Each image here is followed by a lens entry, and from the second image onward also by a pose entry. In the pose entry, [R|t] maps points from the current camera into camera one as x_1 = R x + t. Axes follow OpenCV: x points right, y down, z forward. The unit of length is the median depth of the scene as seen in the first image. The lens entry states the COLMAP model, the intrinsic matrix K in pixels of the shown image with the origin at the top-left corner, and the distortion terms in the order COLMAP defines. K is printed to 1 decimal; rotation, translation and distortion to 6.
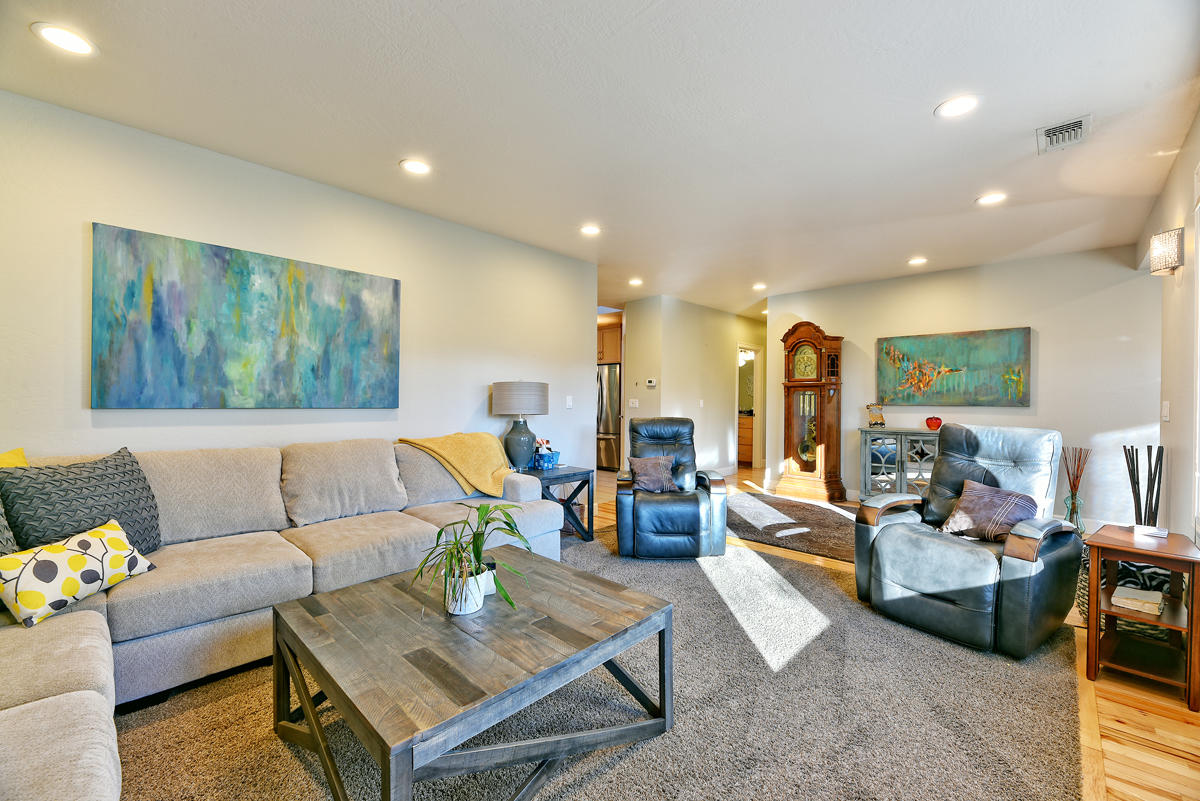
lens RADIAL K [[483.8, 0, 600.0], [0, 483.8, 400.5], [0, 0, 1]] dist [0.001210, -0.004565]
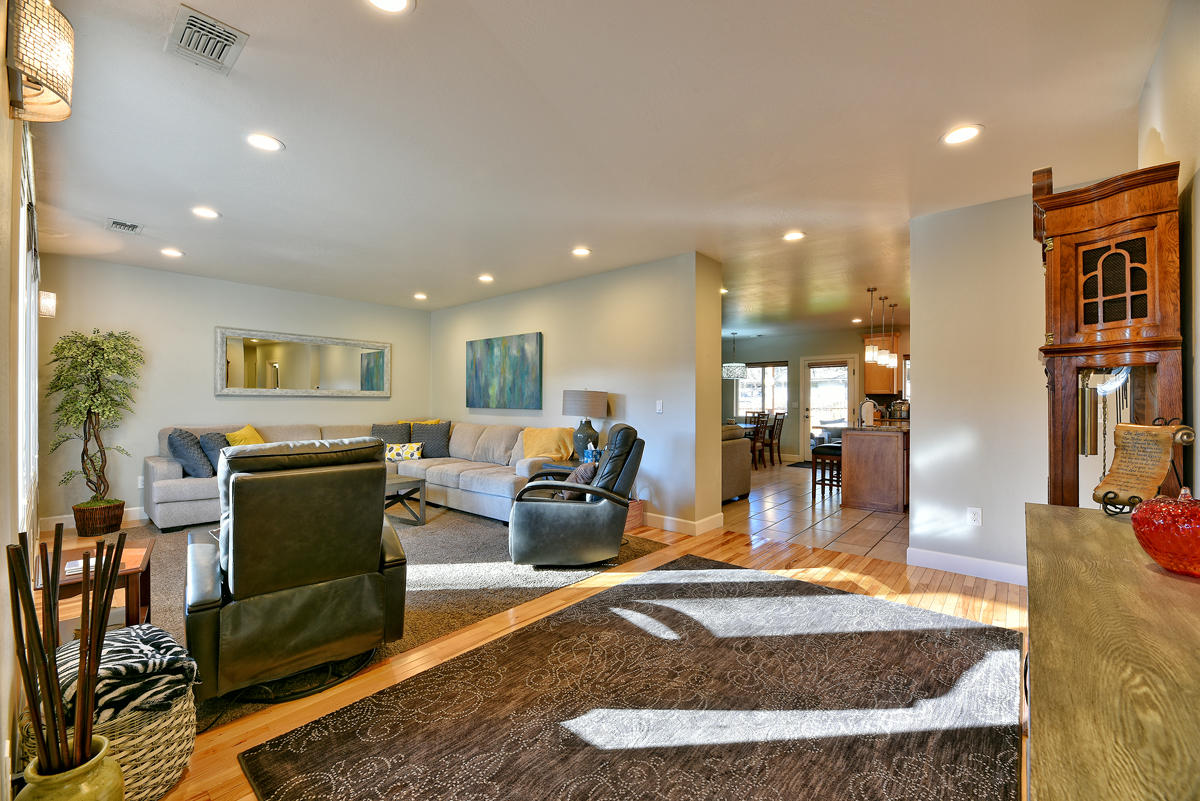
lens RADIAL K [[483.8, 0, 600.0], [0, 483.8, 400.5], [0, 0, 1]] dist [0.001210, -0.004565]
pose [[0.049370, -0.005300, -0.998766, 1.341622], [-0.005359, 0.999970, -0.005572, -0.007941], [0.998766, 0.005628, 0.049340, 1.216683]]
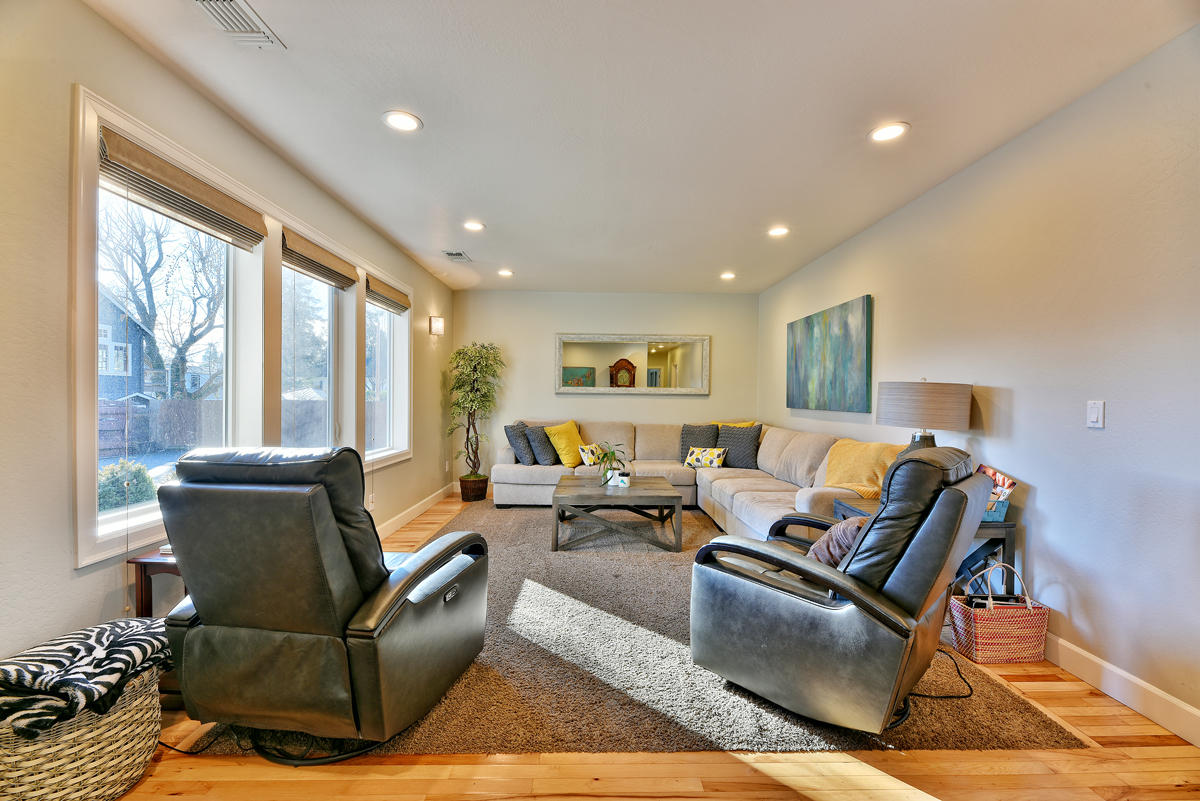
lens RADIAL K [[483.8, 0, 600.0], [0, 483.8, 400.5], [0, 0, 1]] dist [0.001210, -0.004565]
pose [[-0.704586, -0.004514, -0.709605, 0.833485], [-0.011867, 0.999915, 0.005423, -0.012354], [0.709520, 0.012242, -0.704579, 1.449943]]
